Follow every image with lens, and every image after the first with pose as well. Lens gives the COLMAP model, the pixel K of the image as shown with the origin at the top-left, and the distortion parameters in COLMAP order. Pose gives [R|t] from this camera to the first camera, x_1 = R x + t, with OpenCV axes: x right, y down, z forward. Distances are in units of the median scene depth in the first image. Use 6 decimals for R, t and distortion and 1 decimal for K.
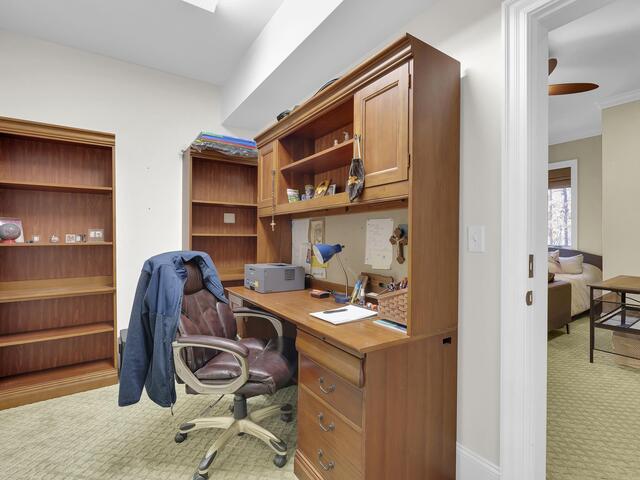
lens RADIAL K [[312.1, 0, 320.1], [0, 312.1, 237.2], [0, 0, 1]] dist [-0.010472, 0.000727]
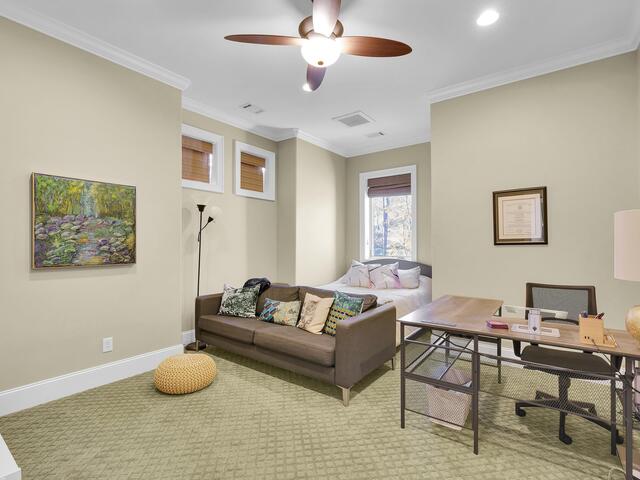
lens RADIAL K [[312.1, 0, 320.8], [0, 312.1, 242.0], [0, 0, 1]] dist [-0.010472, 0.000727]
pose [[0.944982, 0.000141, 0.327123, 0.265760], [0.004591, 0.999896, -0.013695, -0.005650], [-0.327090, 0.014443, 0.944883, 0.218431]]
